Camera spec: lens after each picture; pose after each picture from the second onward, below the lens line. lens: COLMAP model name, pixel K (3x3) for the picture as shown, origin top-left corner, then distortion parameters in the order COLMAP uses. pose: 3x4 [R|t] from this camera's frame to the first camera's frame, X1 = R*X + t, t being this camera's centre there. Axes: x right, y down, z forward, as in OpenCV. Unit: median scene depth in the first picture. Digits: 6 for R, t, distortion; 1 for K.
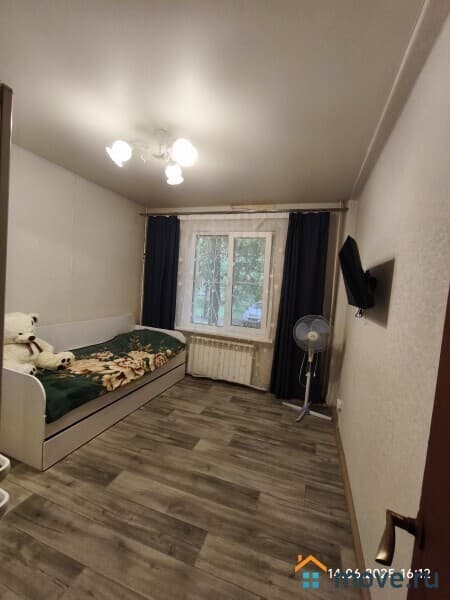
lens RADIAL K [[245.8, 0, 221.3], [0, 245.8, 299.3], [0, 0, 1]] dist [-0.006620, -0.000651]
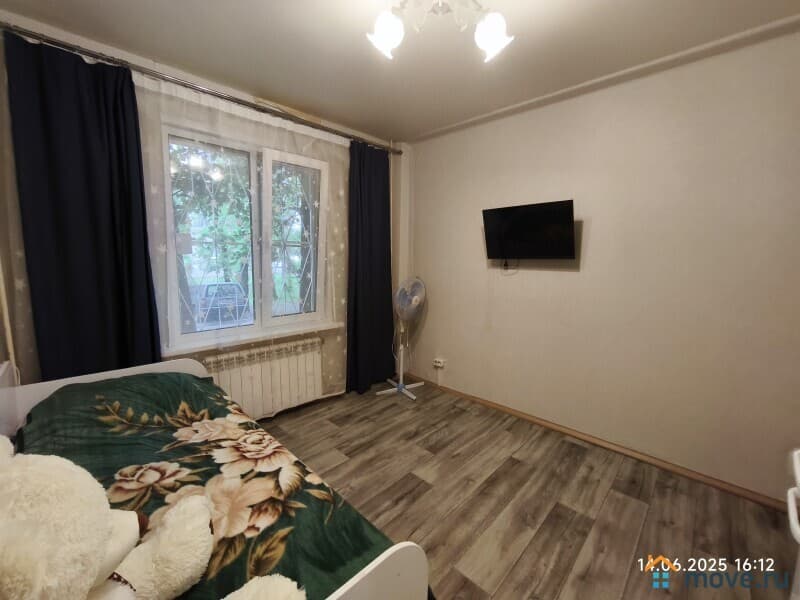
lens RADIAL K [[344.1, 0, 400.0], [0, 344.1, 300.0], [0, 0, 1]] dist [-0.002086, -0.000097]
pose [[0.419231, -0.181793, 0.889492, -0.802291], [0.073033, 0.983325, 0.166549, -0.067380], [-0.904938, -0.004861, 0.425517, 0.569526]]
